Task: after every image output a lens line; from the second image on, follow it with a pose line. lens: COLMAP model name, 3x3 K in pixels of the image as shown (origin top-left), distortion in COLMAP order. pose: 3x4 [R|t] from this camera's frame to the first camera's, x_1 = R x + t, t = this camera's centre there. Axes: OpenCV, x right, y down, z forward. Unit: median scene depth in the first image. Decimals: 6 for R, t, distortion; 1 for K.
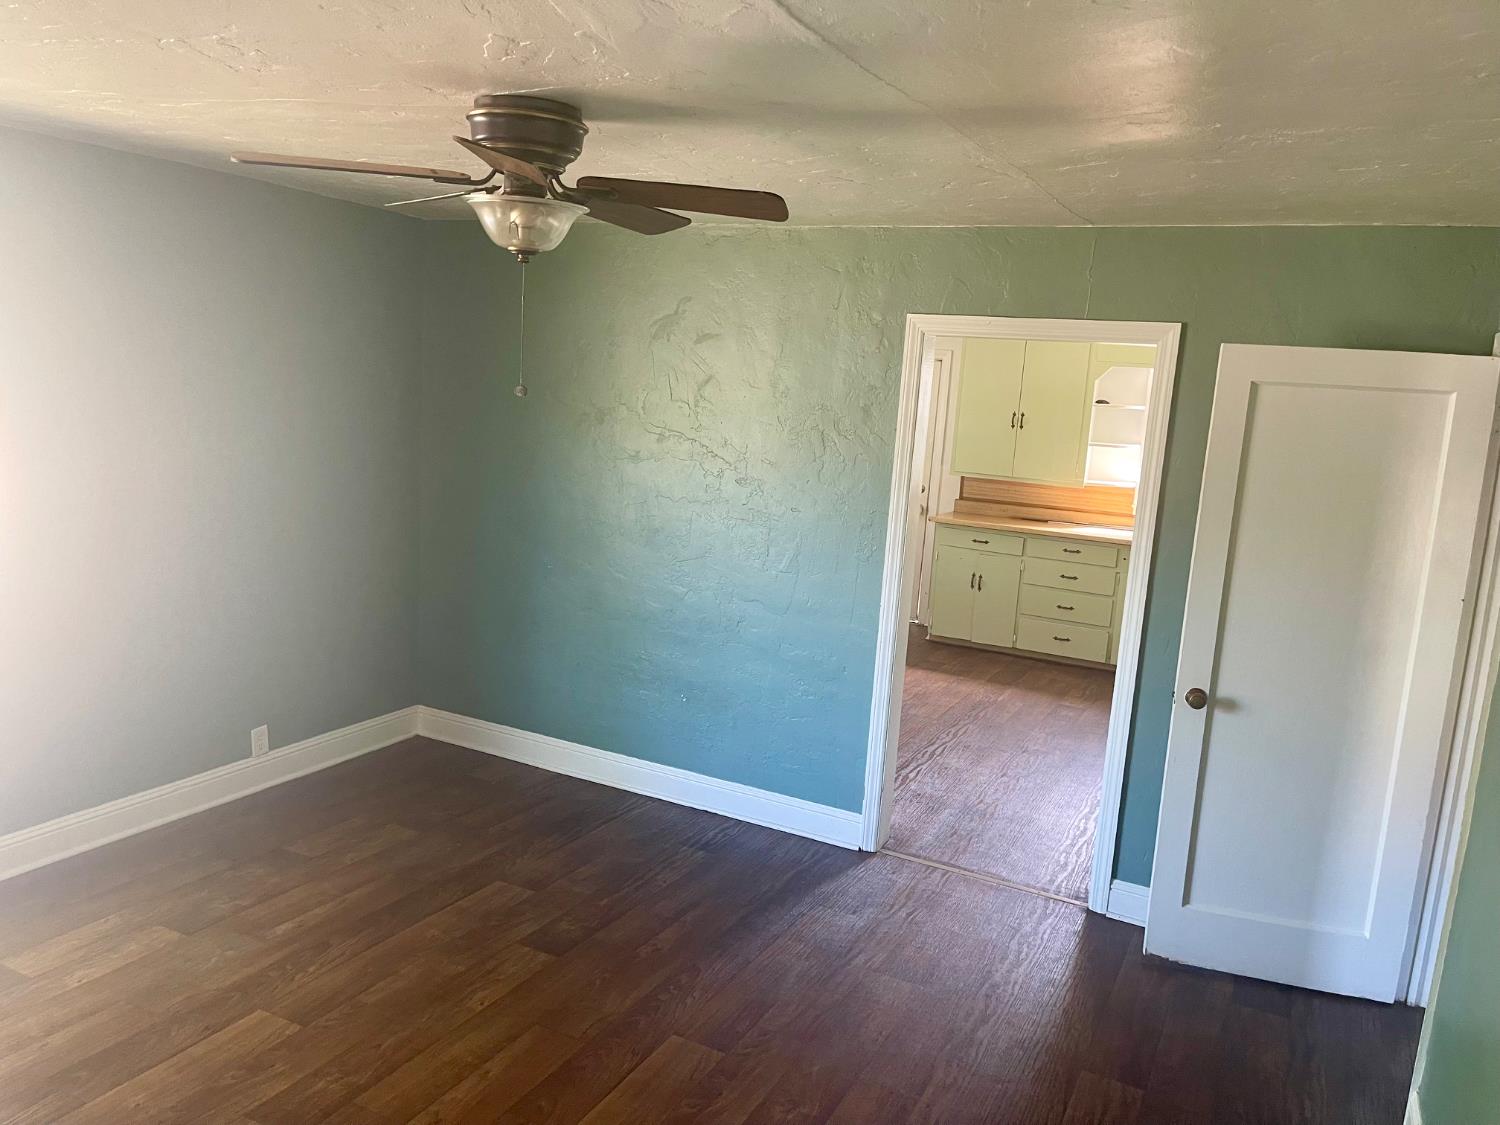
lens RADIAL K [[1133.0, 0, 750.0], [0, 1133.0, 562.5], [0, 0, 1]] dist [0.040122, -0.036625]
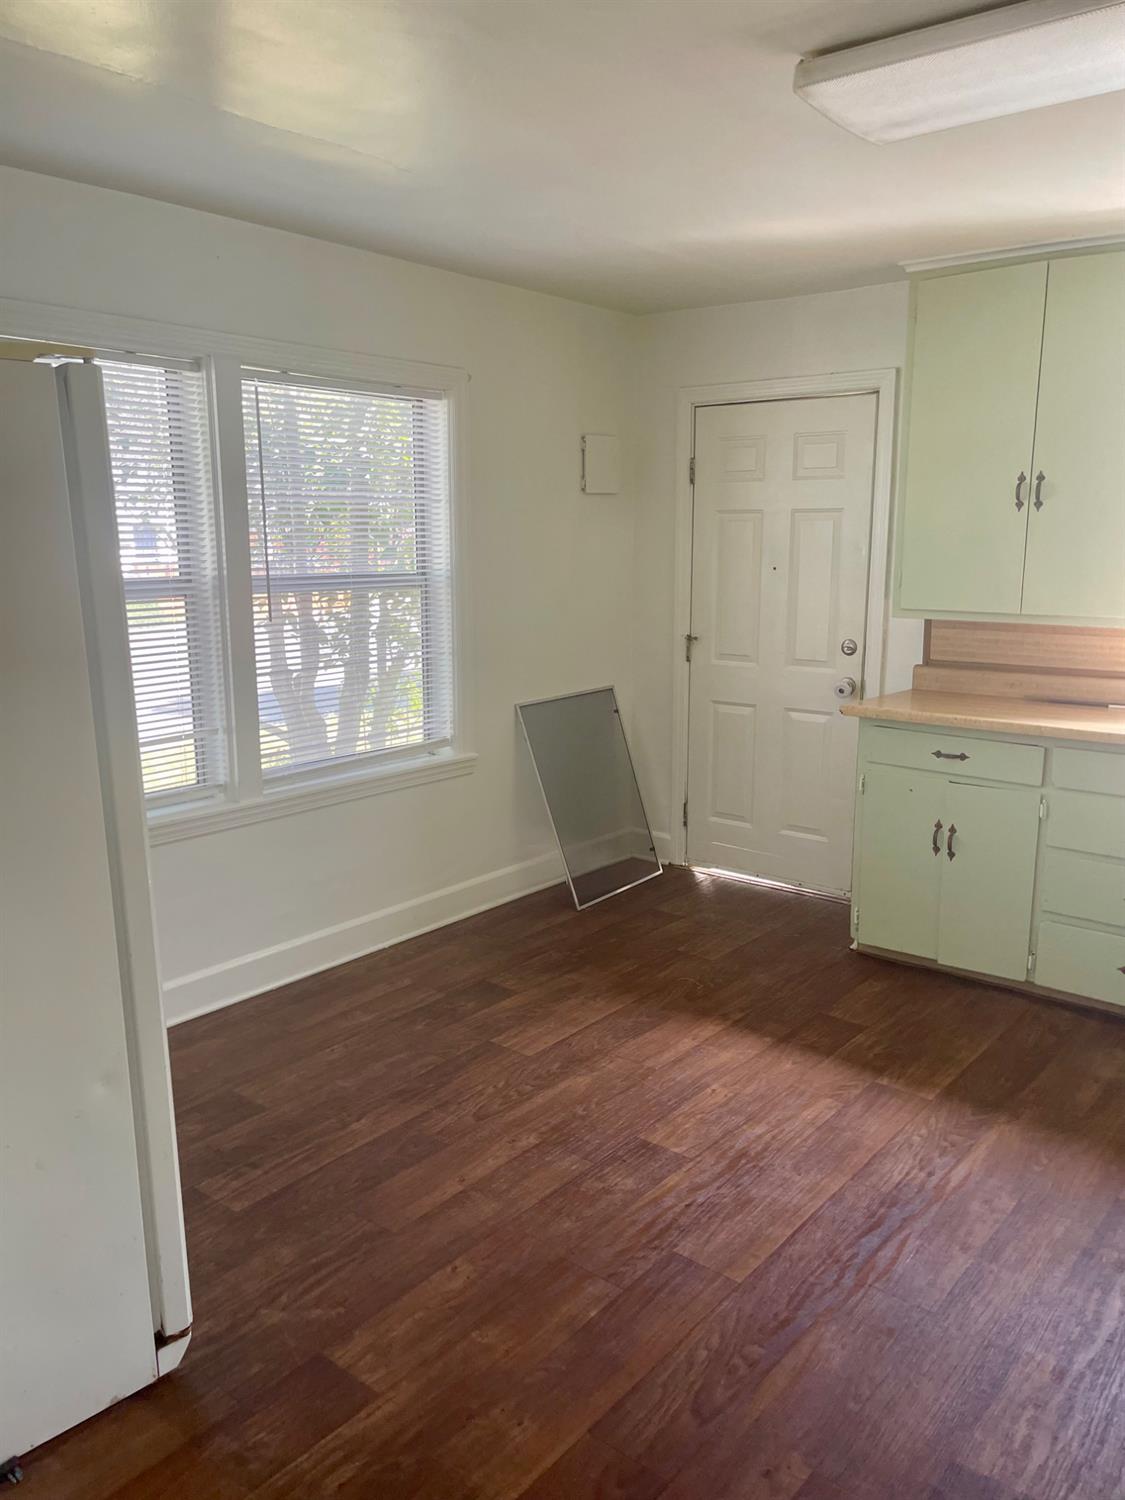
lens RADIAL K [[1133.0, 0, 558.7], [0, 1133.0, 773.3], [0, 0, 1]] dist [0.040122, -0.036625]
pose [[0.972630, -0.023160, -0.231203, 0.153690], [0.032885, 0.998725, 0.038297, -0.034685], [0.230022, -0.044852, 0.972151, 0.499832]]
